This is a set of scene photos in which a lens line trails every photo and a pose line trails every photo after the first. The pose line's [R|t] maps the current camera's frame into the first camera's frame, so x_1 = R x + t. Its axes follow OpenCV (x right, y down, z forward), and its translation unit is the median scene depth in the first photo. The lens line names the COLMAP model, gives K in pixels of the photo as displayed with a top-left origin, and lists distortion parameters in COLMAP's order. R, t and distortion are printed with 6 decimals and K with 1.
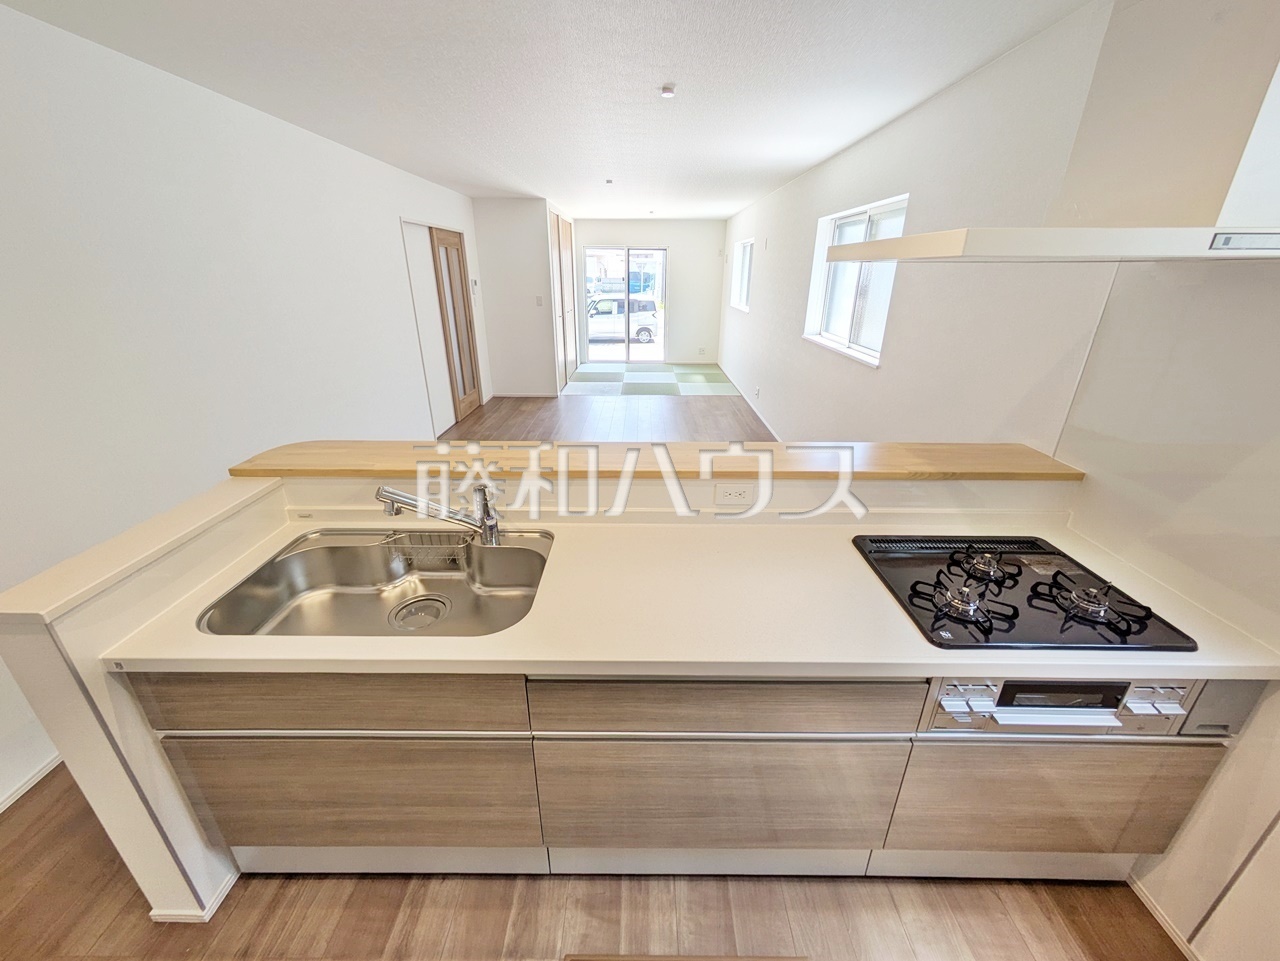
lens RADIAL K [[508.2, 0, 639.0], [0, 508.2, 477.0], [0, 0, 1]] dist [-0.002266, 0.000650]
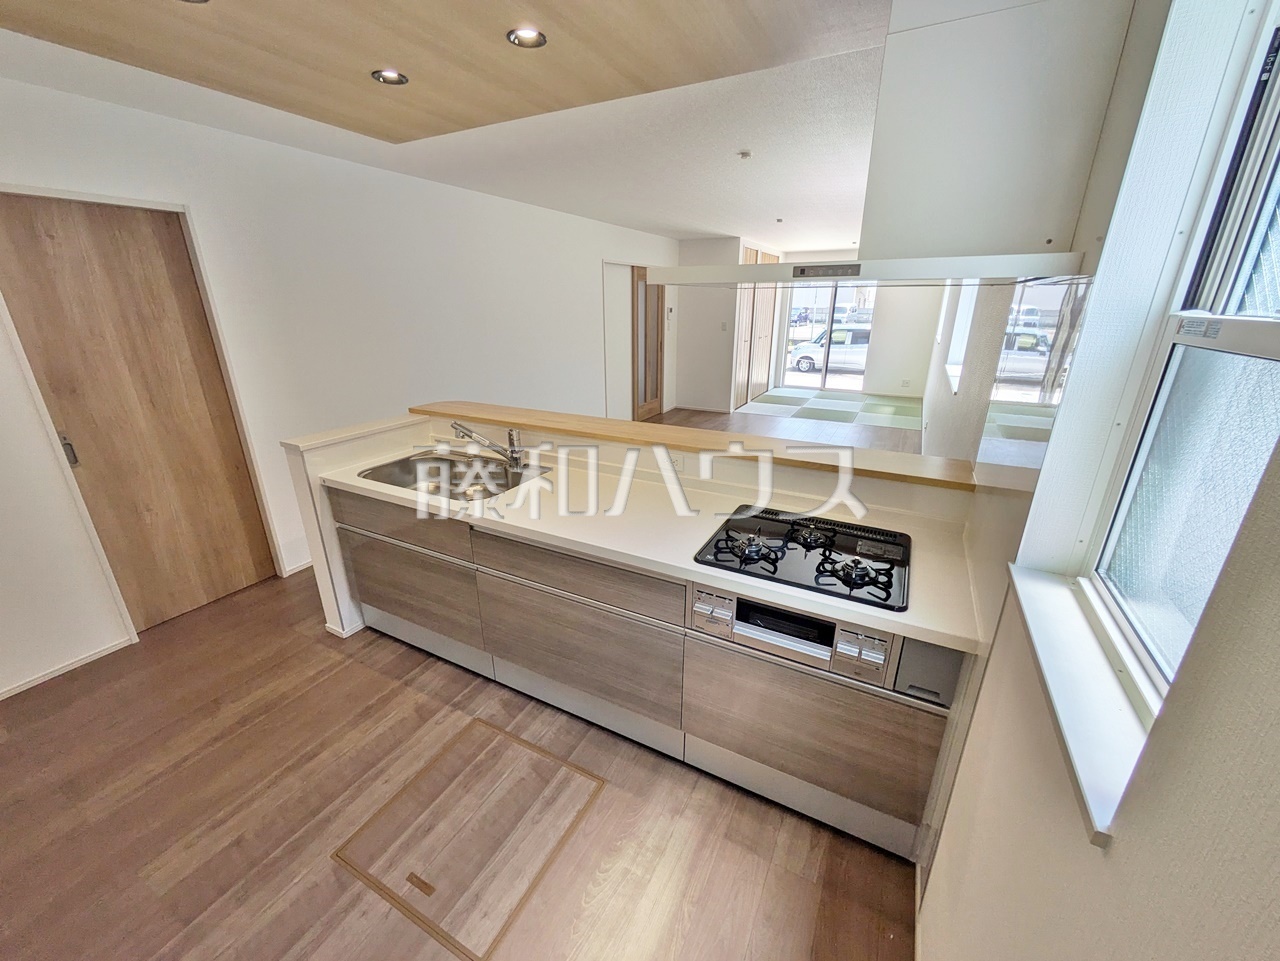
lens RADIAL K [[508.2, 0, 640.4], [0, 508.2, 476.0], [0, 0, 1]] dist [-0.002266, 0.000650]
pose [[0.886607, 0.146667, -0.438654, 0.807178], [-0.170726, 0.985194, -0.015663, 0.121679], [0.429862, 0.088776, 0.898520, -0.251885]]
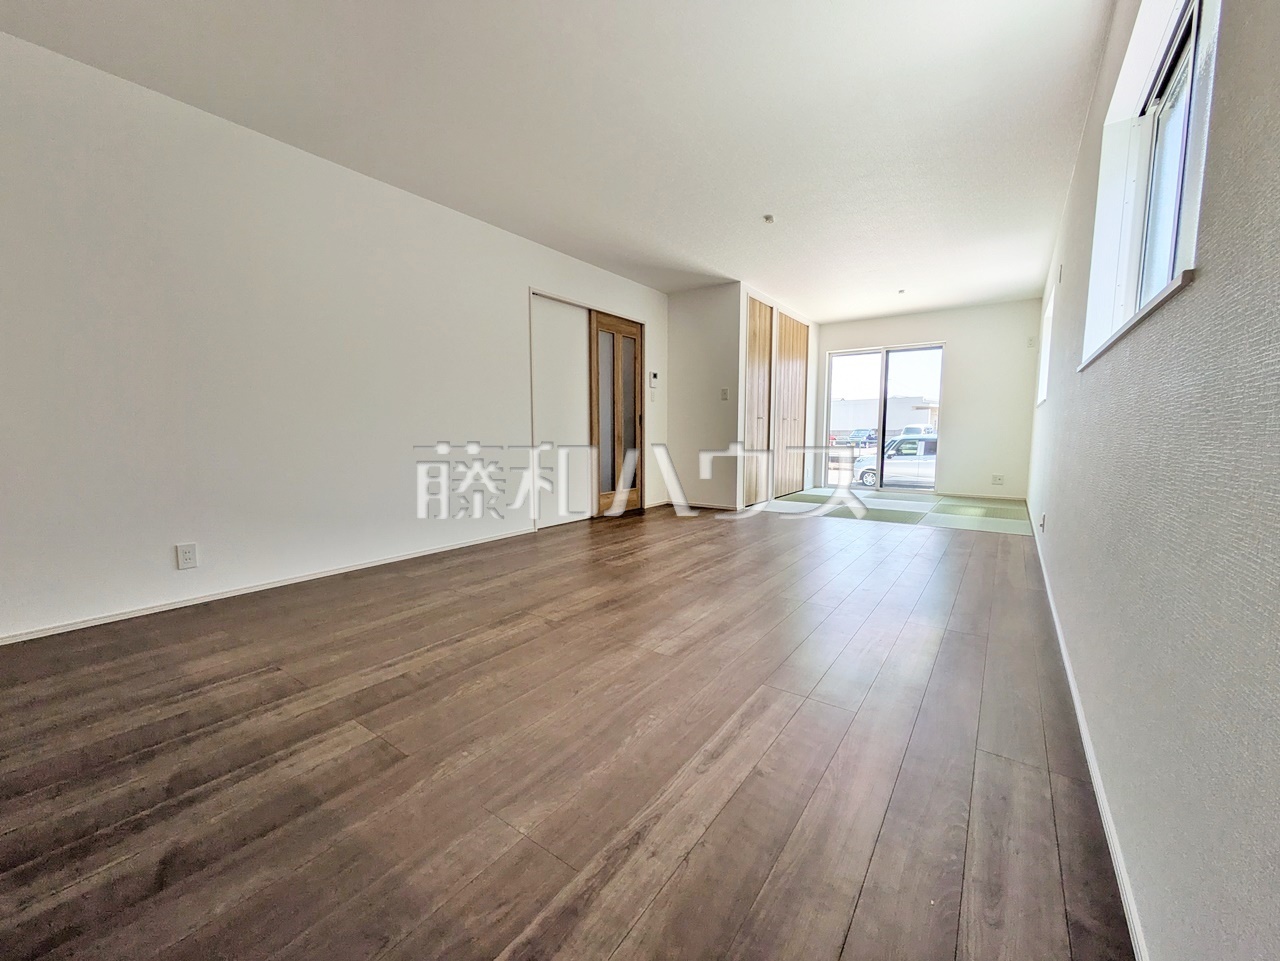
lens RADIAL K [[508.2, 0, 644.4], [0, 508.2, 479.6], [0, 0, 1]] dist [-0.002266, 0.000650]
pose [[0.815607, 0.045361, -0.576826, 0.835109], [-0.211855, 0.951105, -0.224760, 0.017327], [0.538427, 0.305519, 0.785338, 1.397785]]
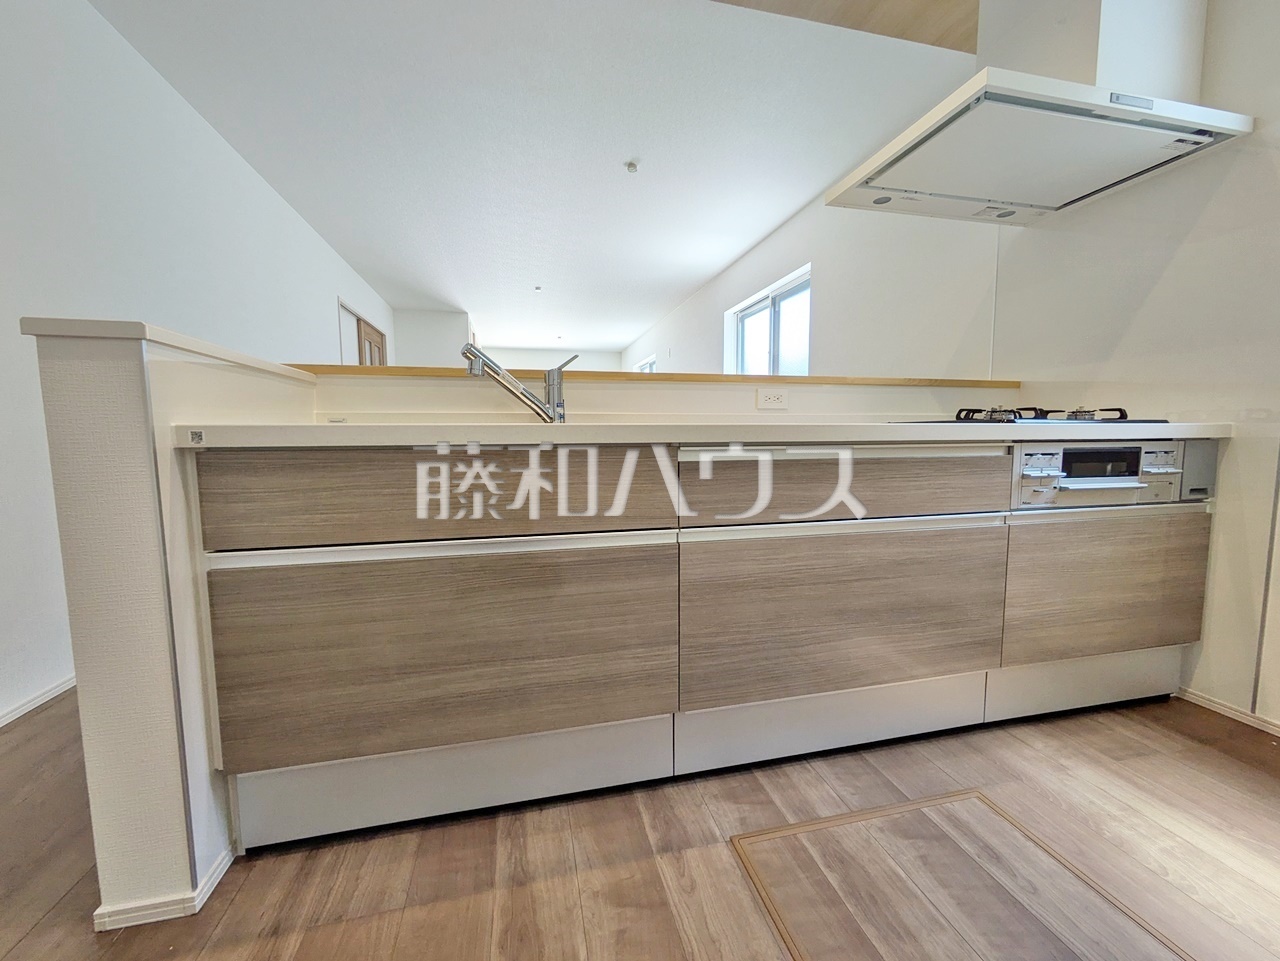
lens RADIAL K [[508.2, 0, 637.4], [0, 508.2, 477.5], [0, 0, 1]] dist [-0.002266, 0.000650]
pose [[0.971257, -0.028557, 0.236316, -0.416627], [0.097733, 0.953079, -0.286511, 0.555167], [-0.217046, 0.301371, 0.928475, 0.101940]]
